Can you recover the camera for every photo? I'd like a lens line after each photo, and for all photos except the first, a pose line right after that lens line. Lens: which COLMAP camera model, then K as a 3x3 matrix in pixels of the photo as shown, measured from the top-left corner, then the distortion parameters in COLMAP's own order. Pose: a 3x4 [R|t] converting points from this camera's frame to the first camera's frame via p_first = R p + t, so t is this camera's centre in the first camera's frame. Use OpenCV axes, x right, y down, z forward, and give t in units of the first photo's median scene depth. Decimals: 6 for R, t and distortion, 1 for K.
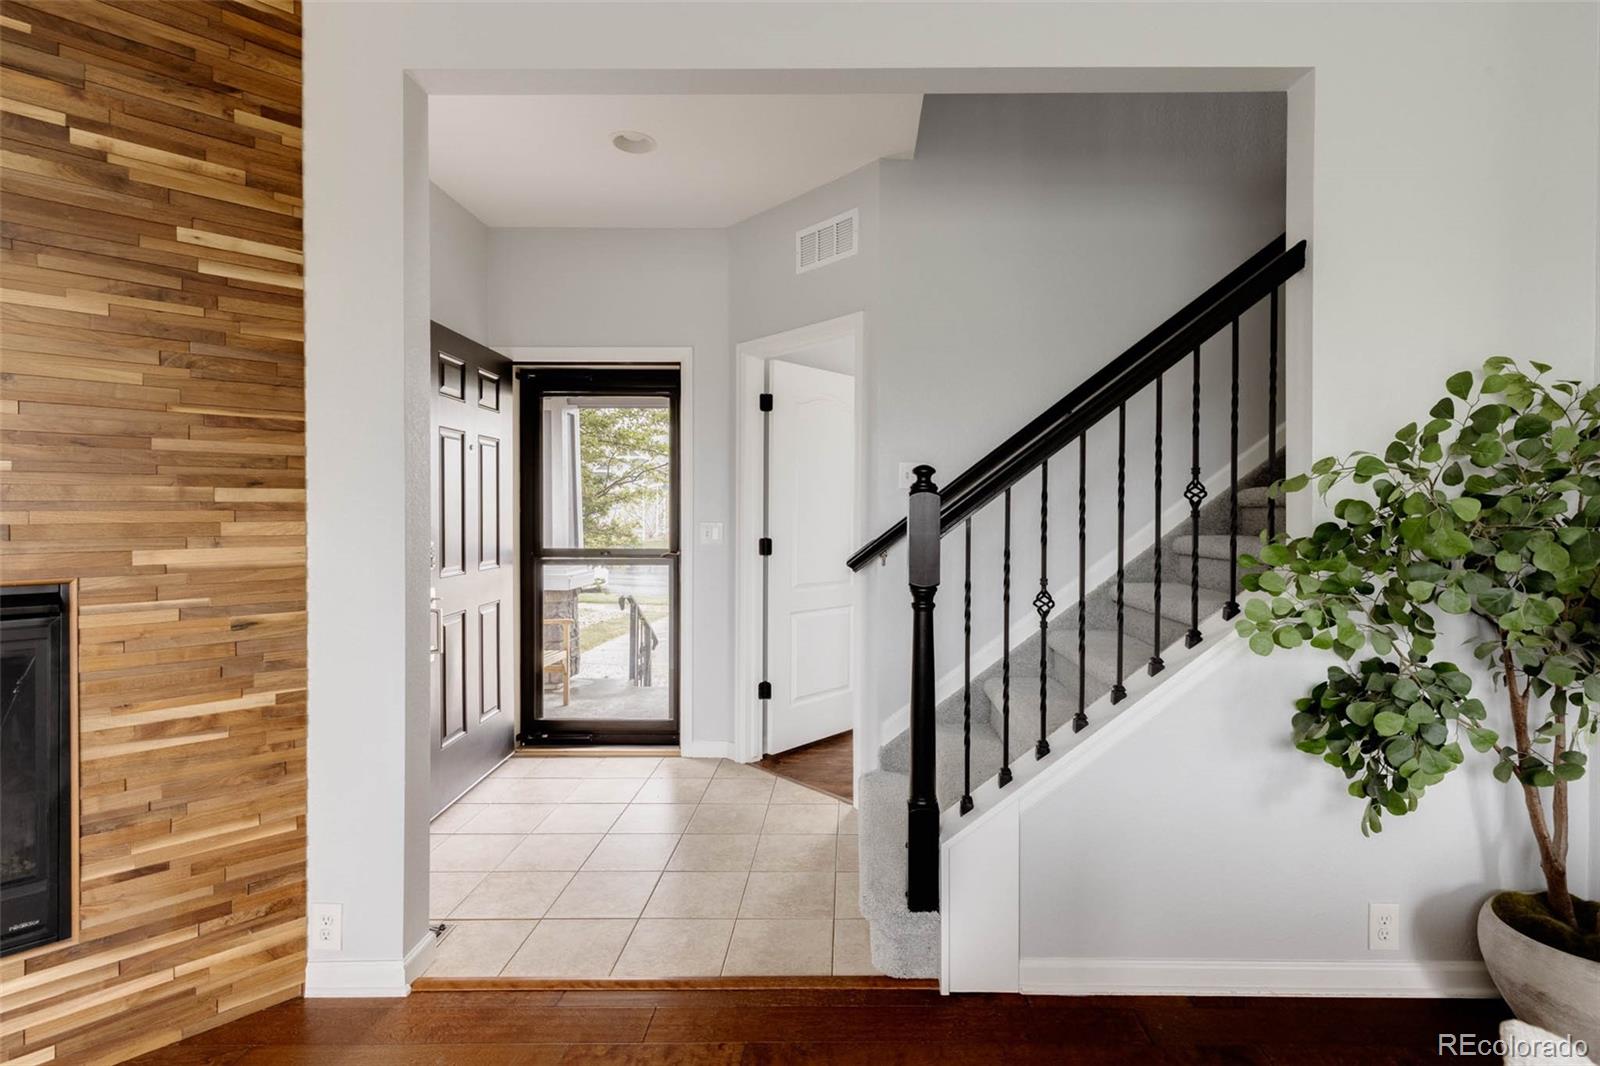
lens RADIAL K [[737.5, 0, 843.6], [0, 737.5, 516.8], [0, 0, 1]] dist [0.004206, 0.000179]
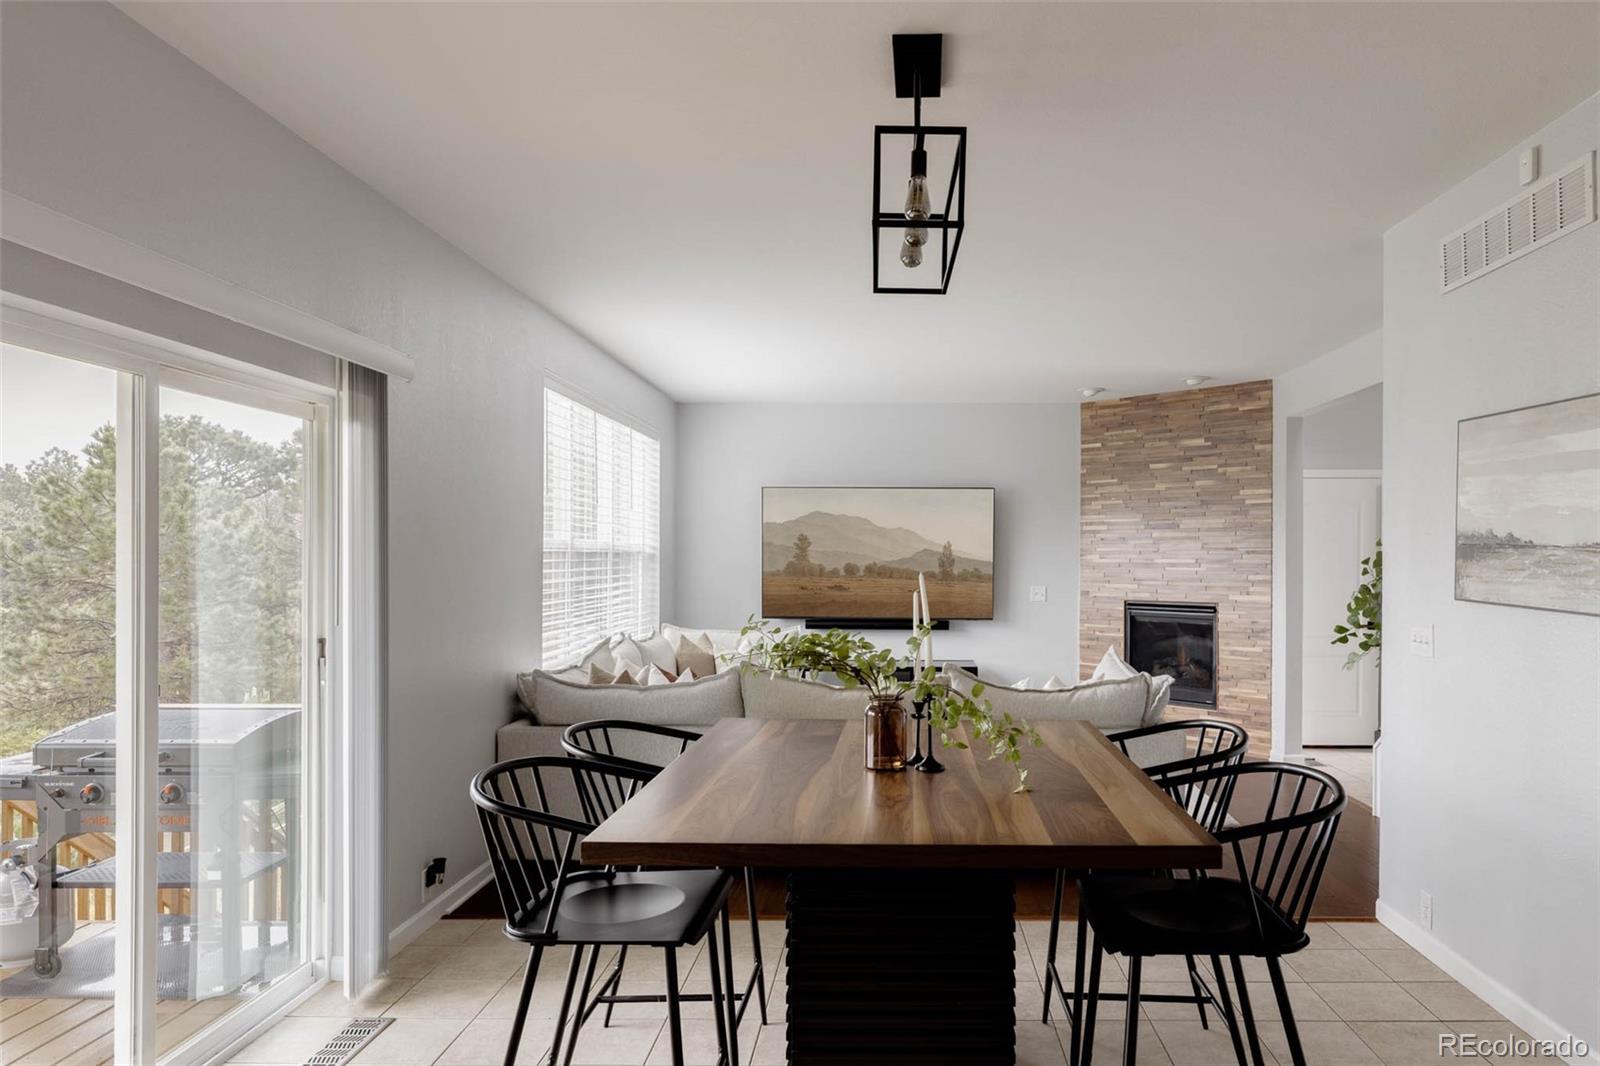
lens RADIAL K [[1054.1, 0, 884.4], [0, 1054.1, 561.6], [0, 0, 1]] dist [-0.000177, 0.000835]
pose [[-0.006173, 0.000996, -0.999980, 3.270298], [-0.008722, 0.999961, 0.001049, -0.082256], [0.999943, 0.008728, -0.006164, -0.419515]]
